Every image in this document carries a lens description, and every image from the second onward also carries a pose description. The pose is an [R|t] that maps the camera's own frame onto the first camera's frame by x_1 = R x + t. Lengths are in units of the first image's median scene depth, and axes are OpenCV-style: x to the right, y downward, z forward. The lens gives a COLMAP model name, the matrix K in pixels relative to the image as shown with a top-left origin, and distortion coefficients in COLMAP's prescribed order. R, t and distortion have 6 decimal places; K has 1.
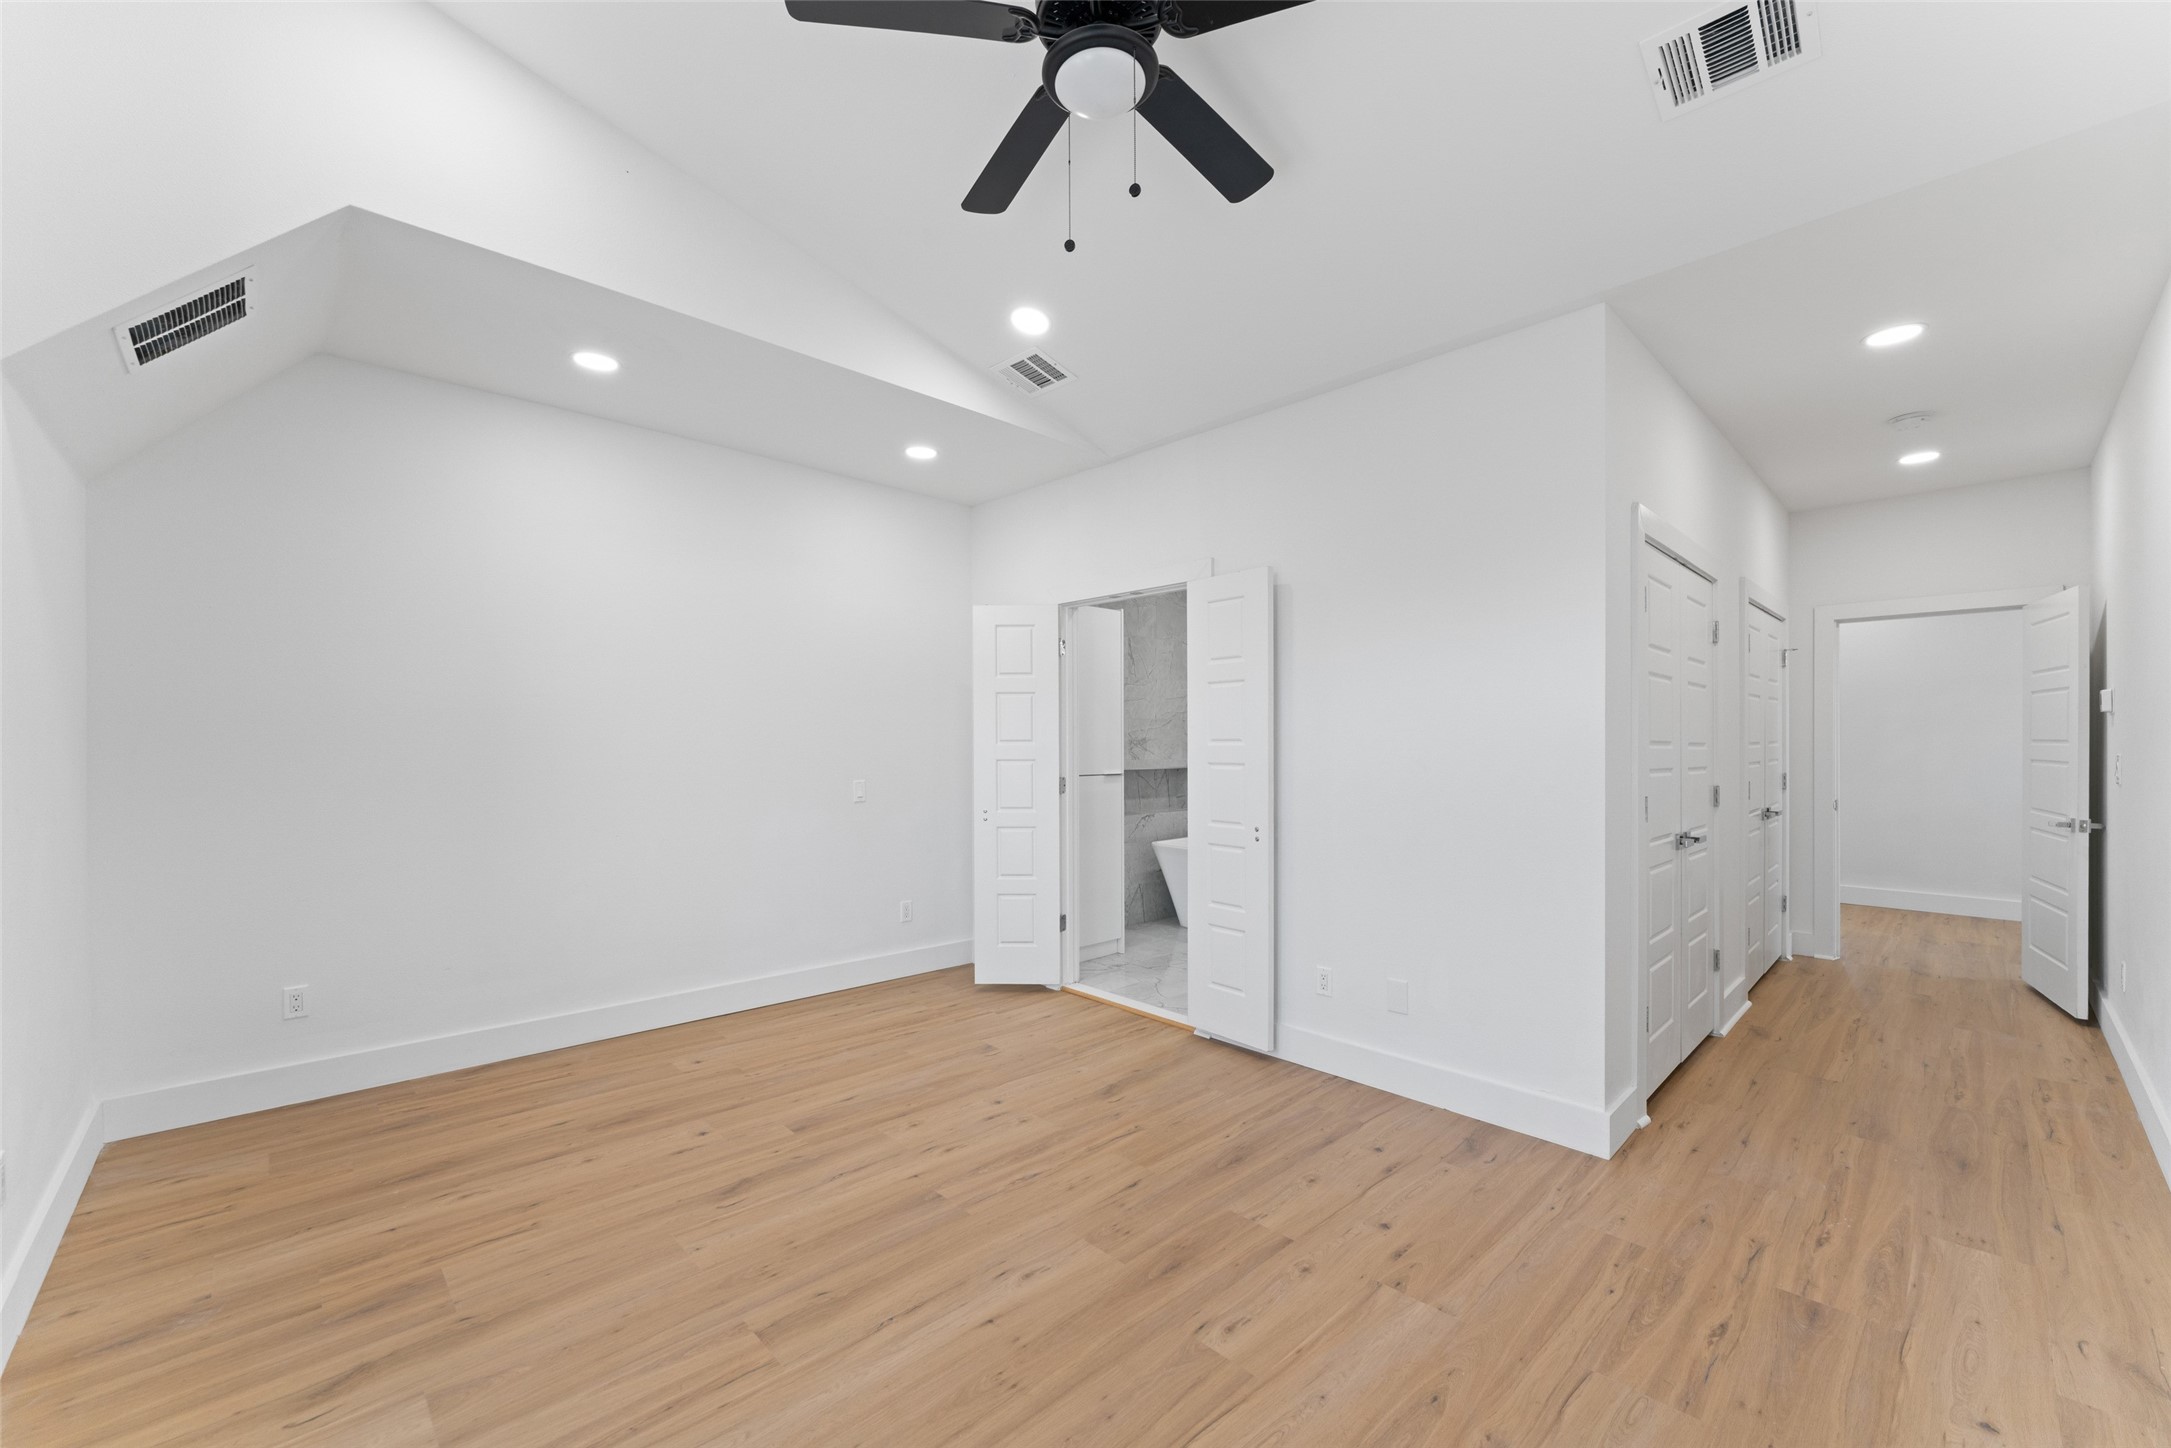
lens RADIAL K [[867.9, 0, 1063.8], [0, 867.9, 741.9], [0, 0, 1]] dist [-0.001727, -0.000408]
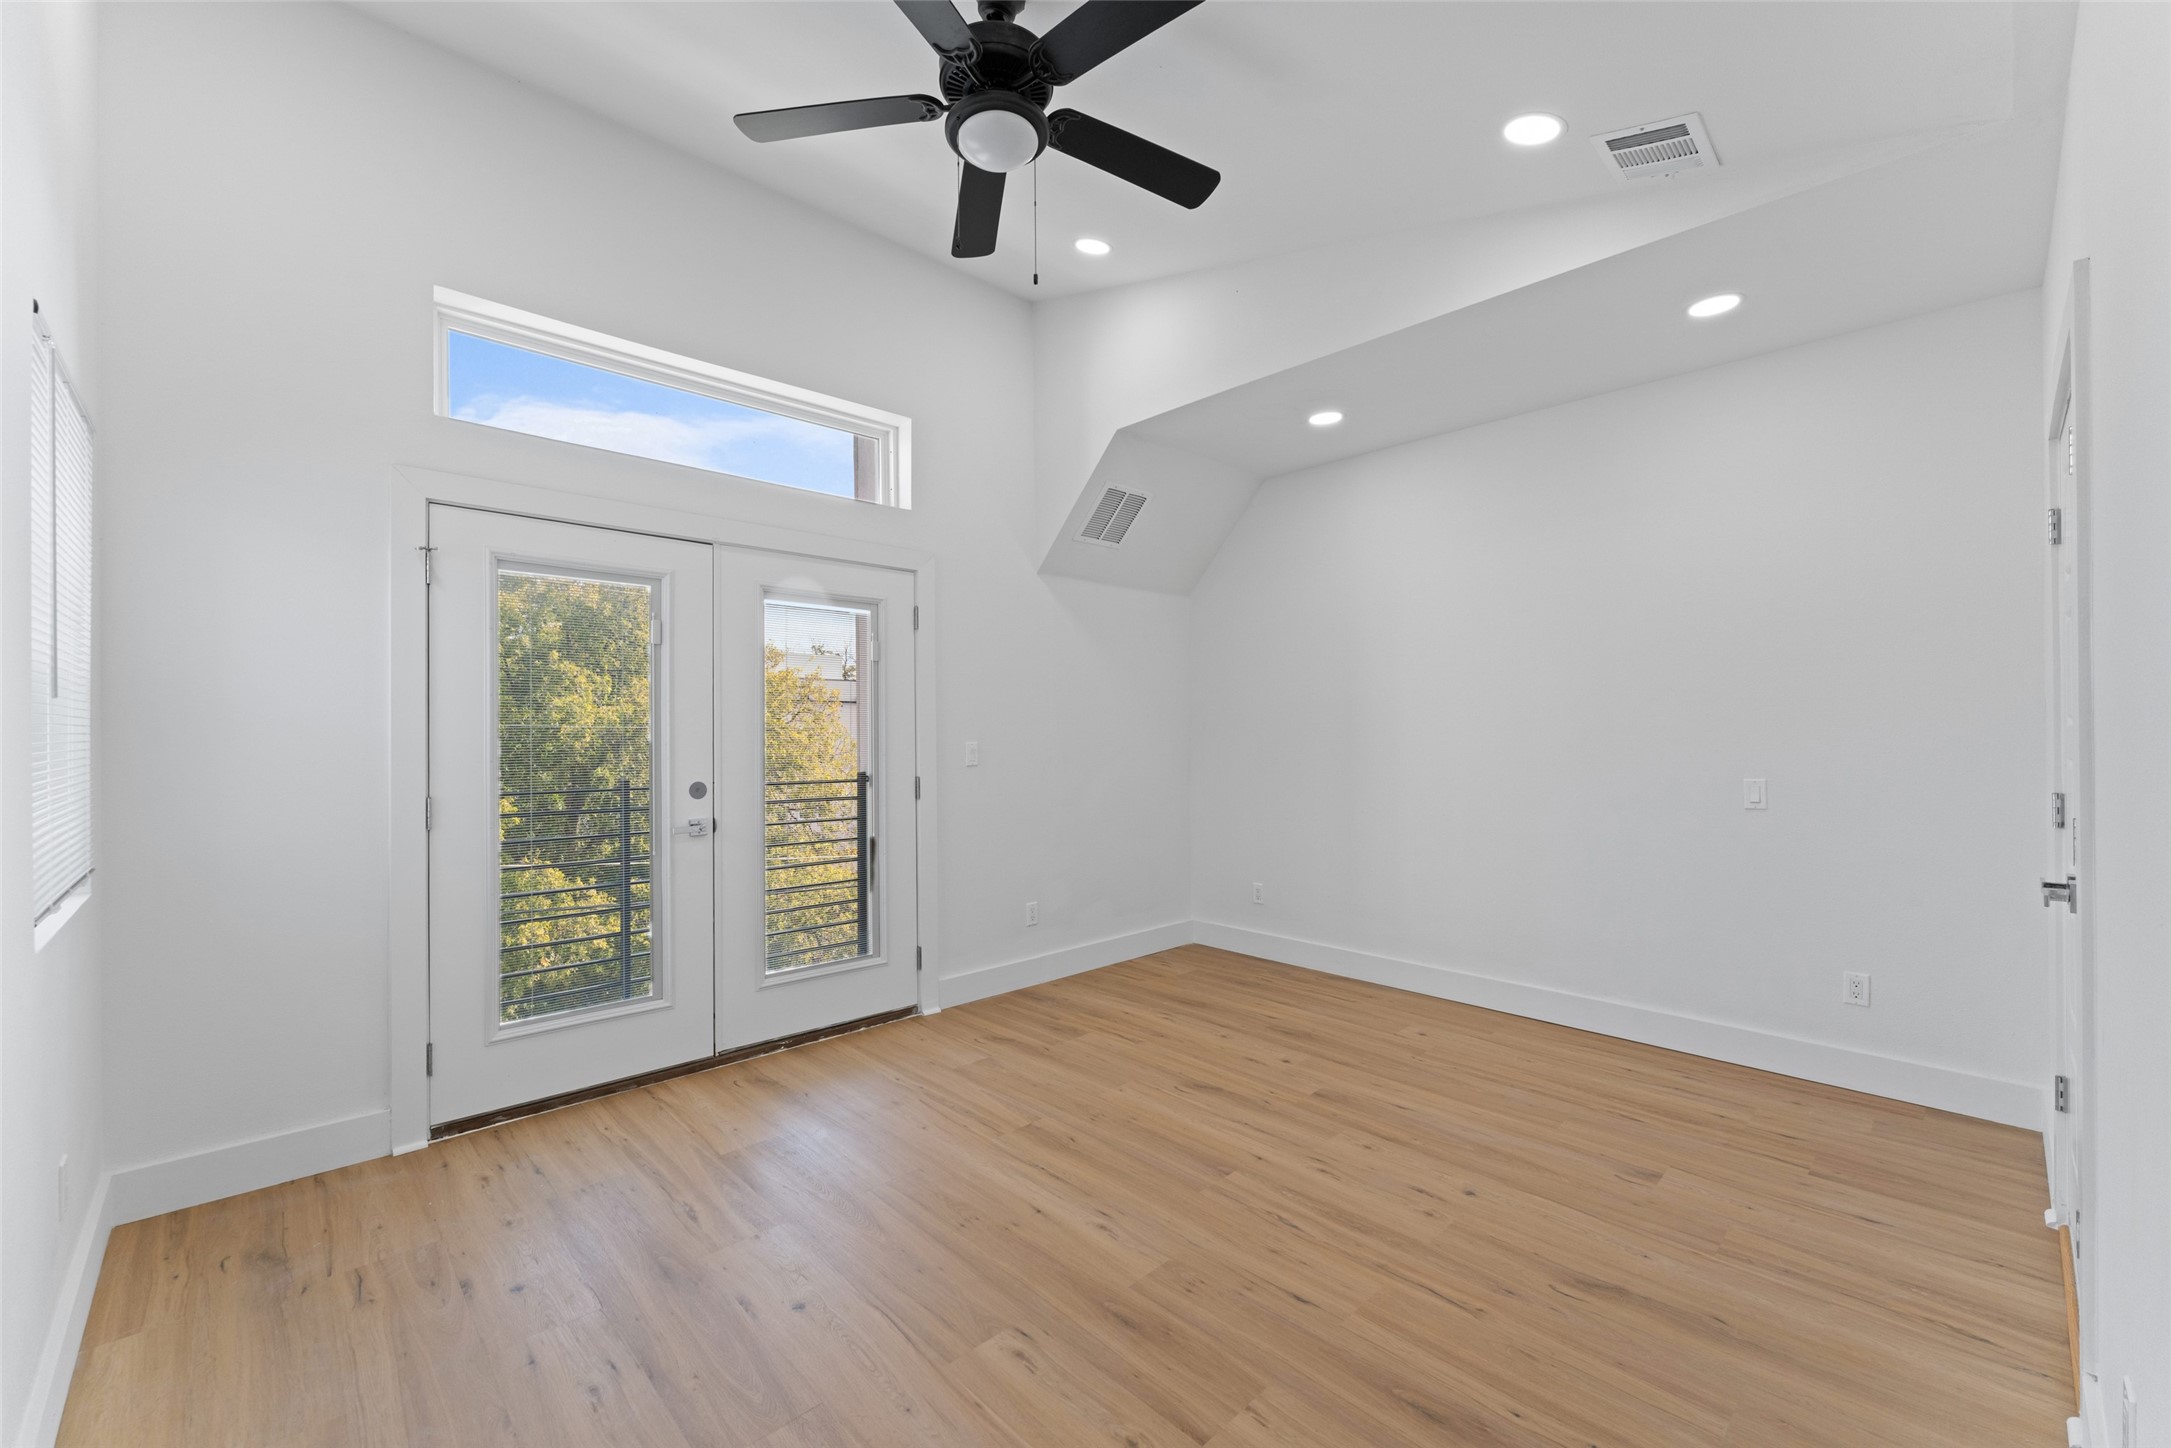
lens RADIAL K [[867.9, 0, 1081.8], [0, 867.9, 729.4], [0, 0, 1]] dist [-0.001727, -0.000408]
pose [[0.010706, -0.005367, -0.999928, 0.767738], [0.007546, 0.999958, -0.005286, 0.005658], [0.999914, -0.007489, 0.010747, 0.721293]]
